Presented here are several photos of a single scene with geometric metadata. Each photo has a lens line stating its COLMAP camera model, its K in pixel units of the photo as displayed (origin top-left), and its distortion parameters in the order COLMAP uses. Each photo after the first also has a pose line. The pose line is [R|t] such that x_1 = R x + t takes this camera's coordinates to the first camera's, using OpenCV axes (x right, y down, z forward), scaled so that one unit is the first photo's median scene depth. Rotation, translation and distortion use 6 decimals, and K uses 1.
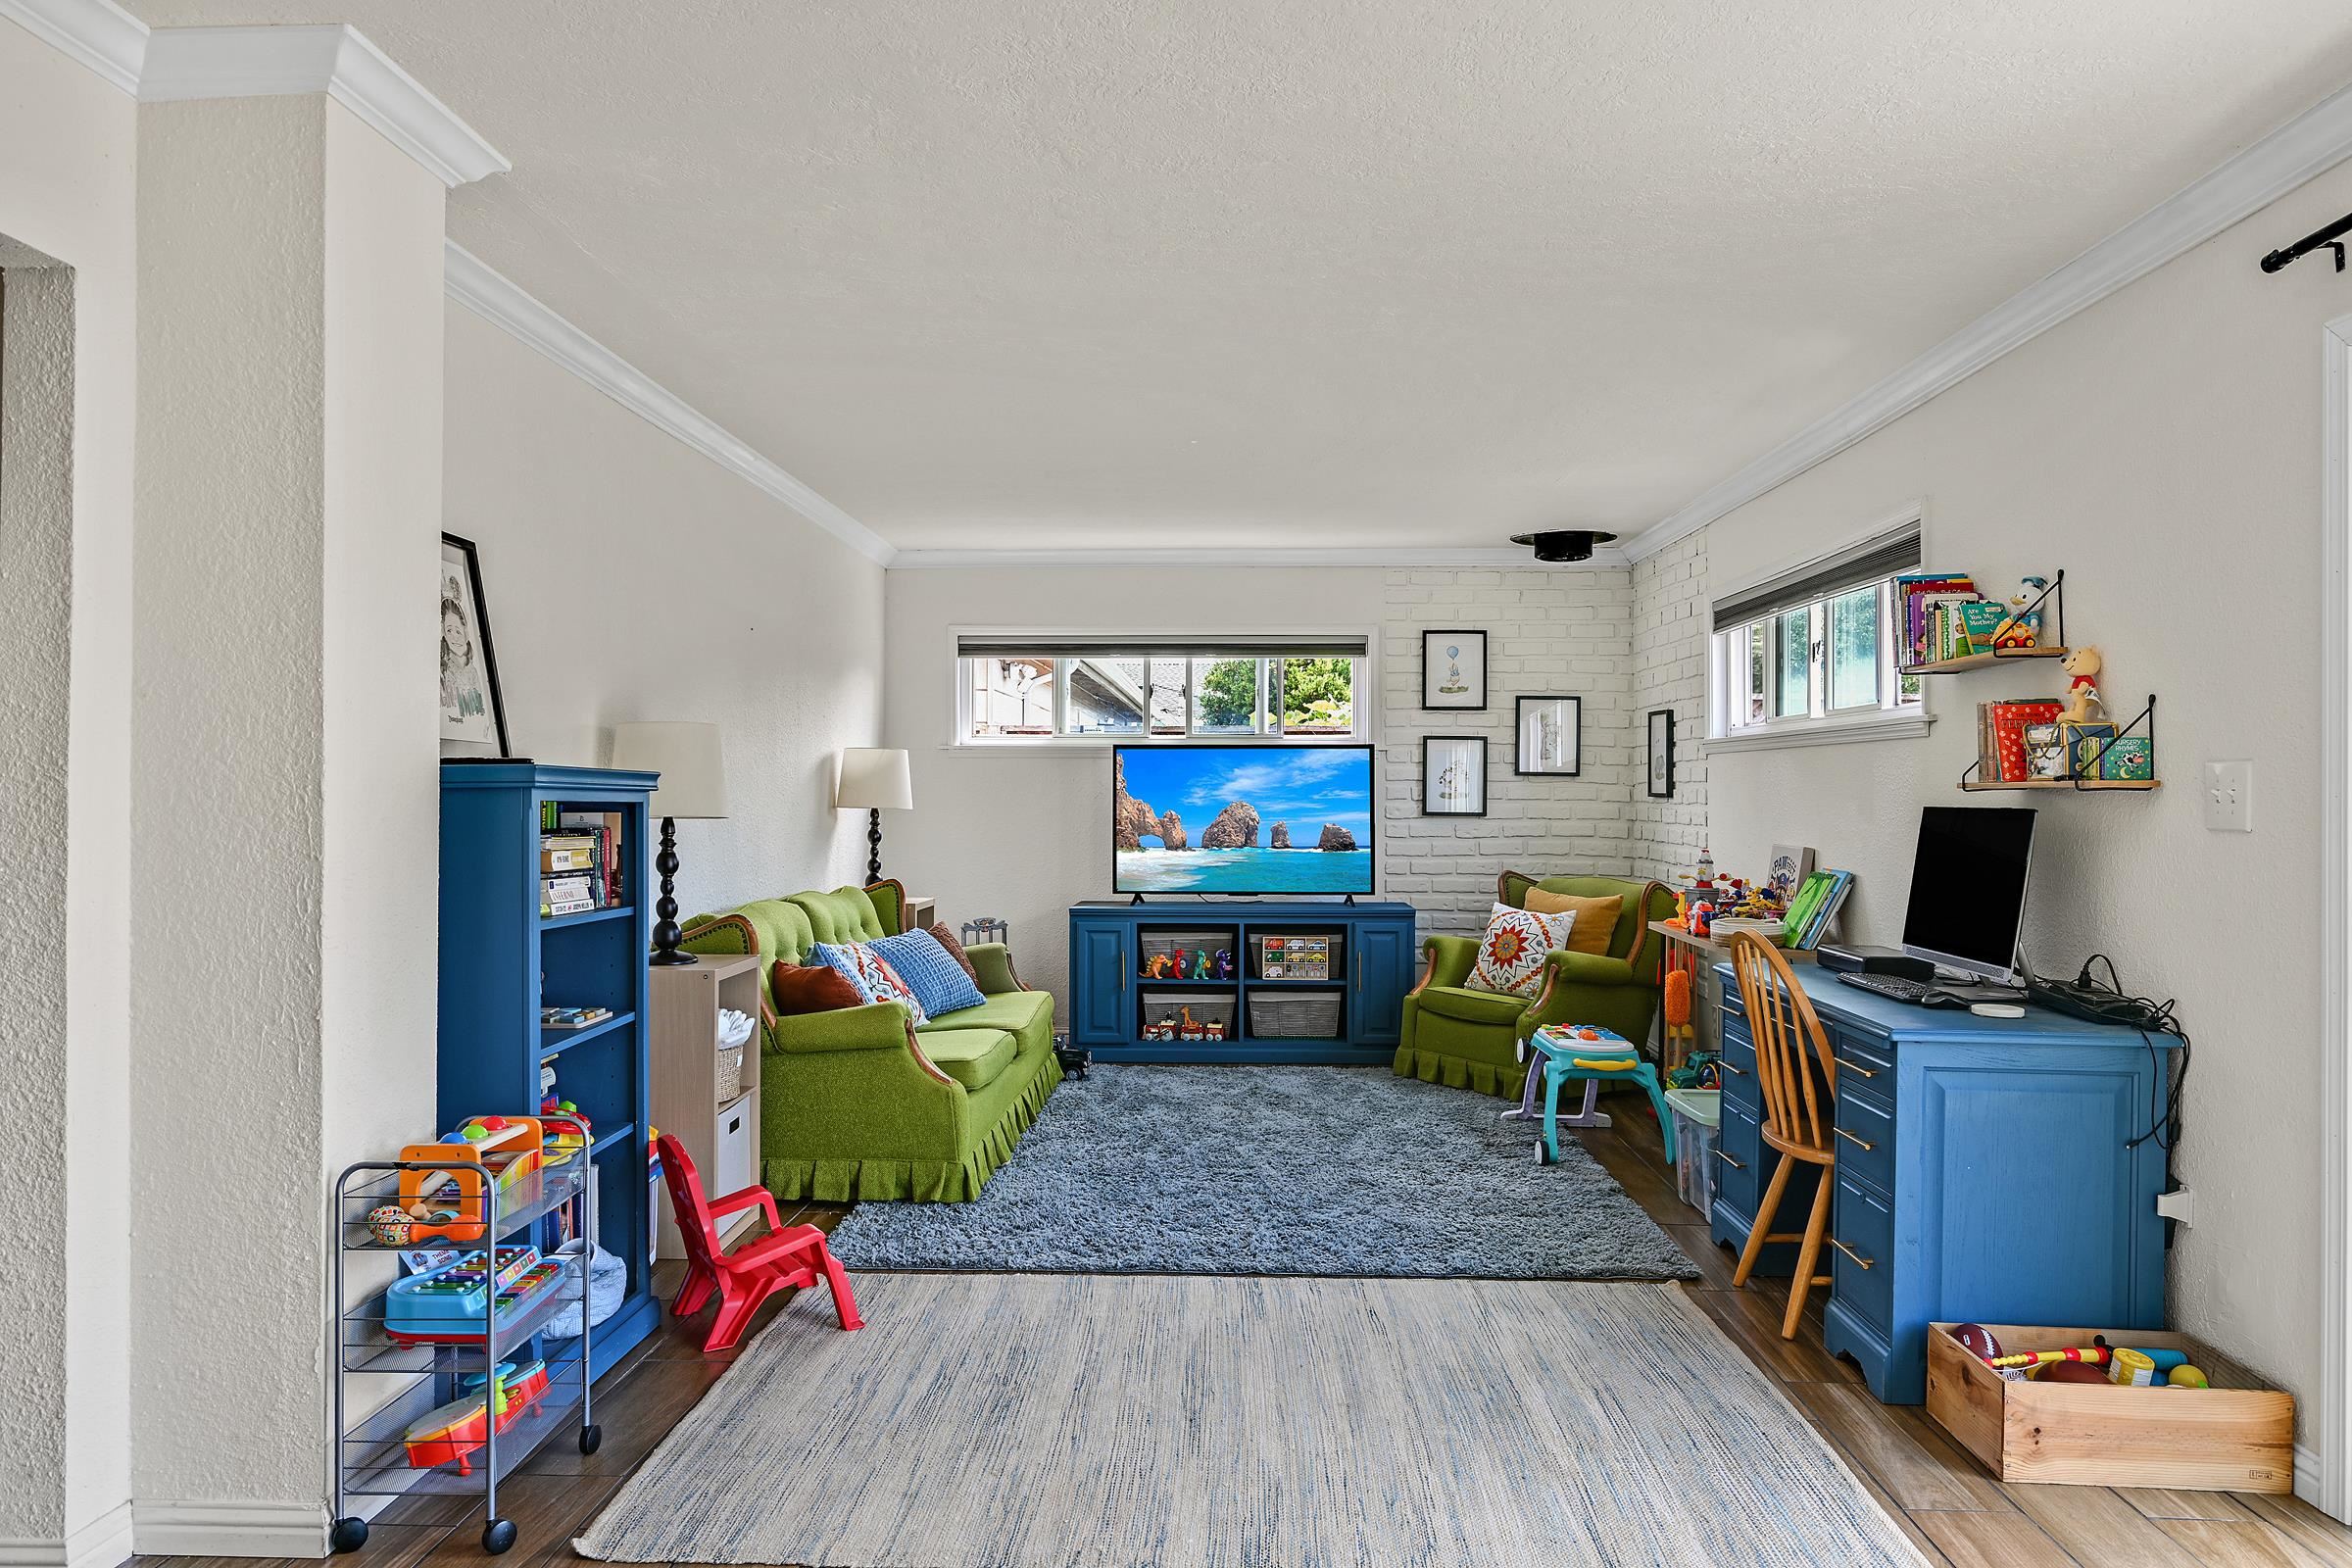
lens RADIAL K [[1580.9, 0, 1176.0], [0, 1580.9, 784.0], [0, 0, 1]] dist [-0.002917, -0.001846]
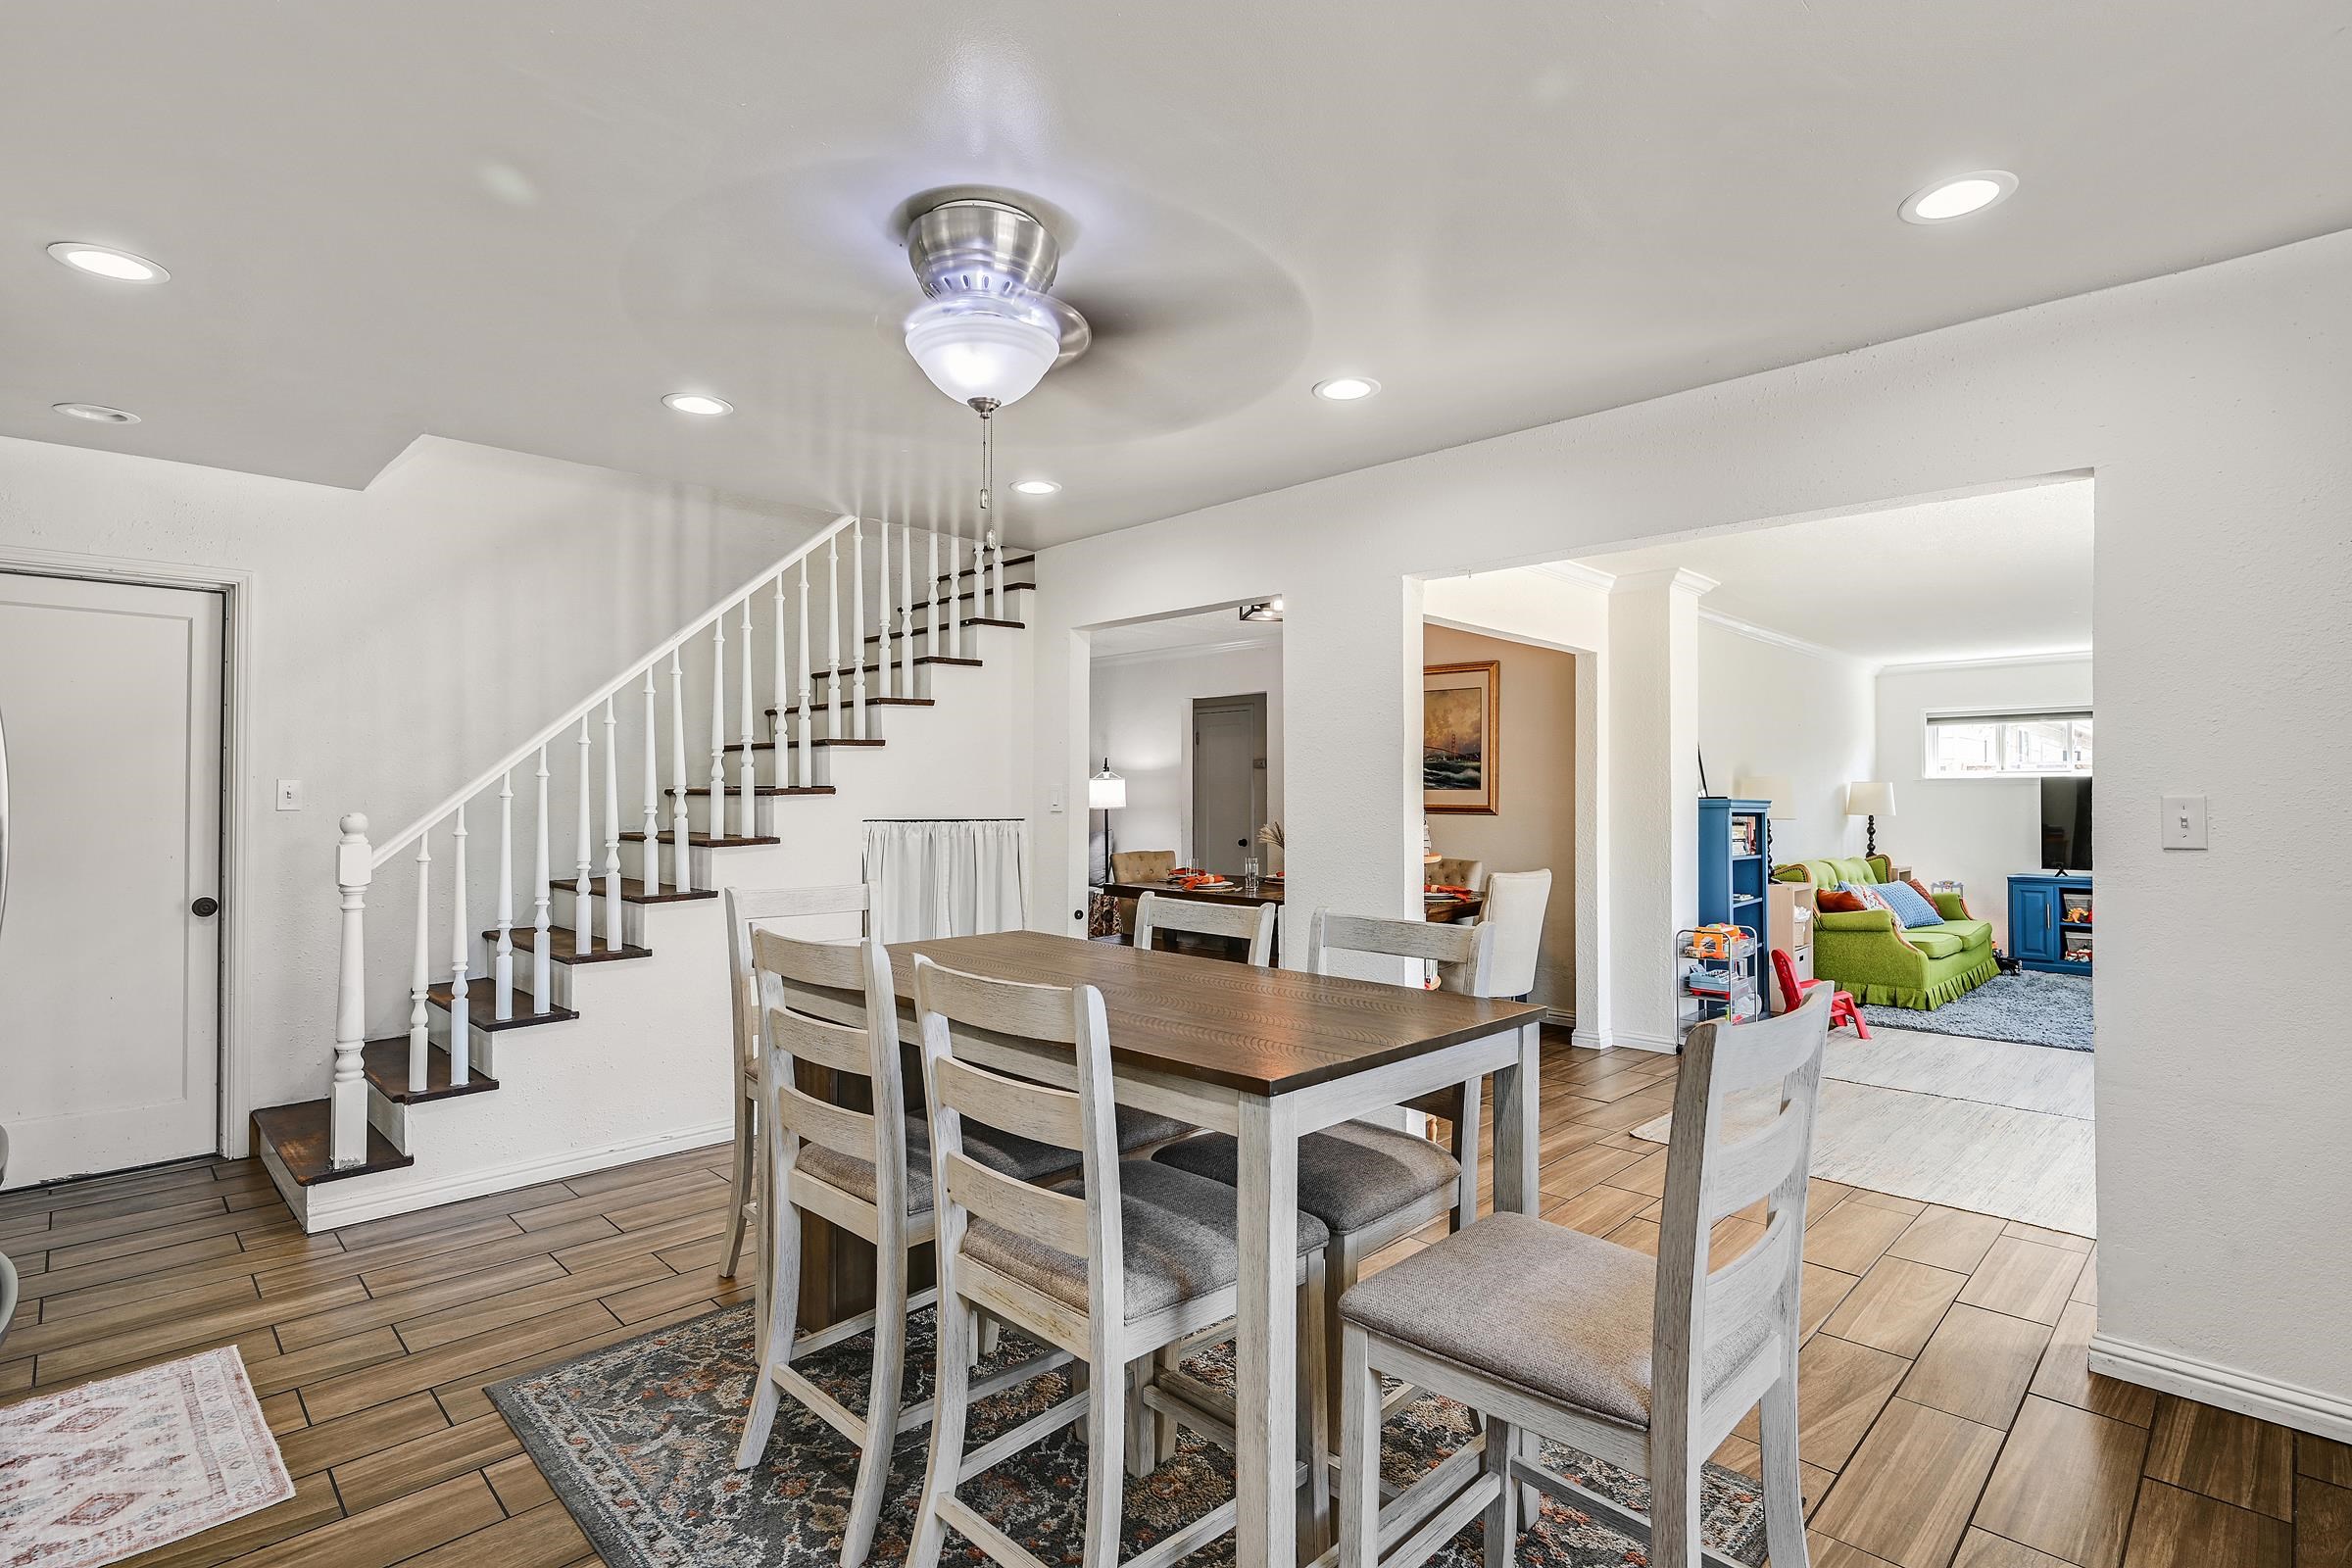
lens RADIAL K [[1118.7, 0, 1180.9], [0, 1118.7, 782.3], [0, 0, 1]] dist [-0.001347, -0.000305]
pose [[0.740335, -0.011948, -0.672132, 0.123505], [0.004532, 0.999908, -0.012783, -0.013402], [0.672223, 0.006417, 0.740321, -0.695224]]
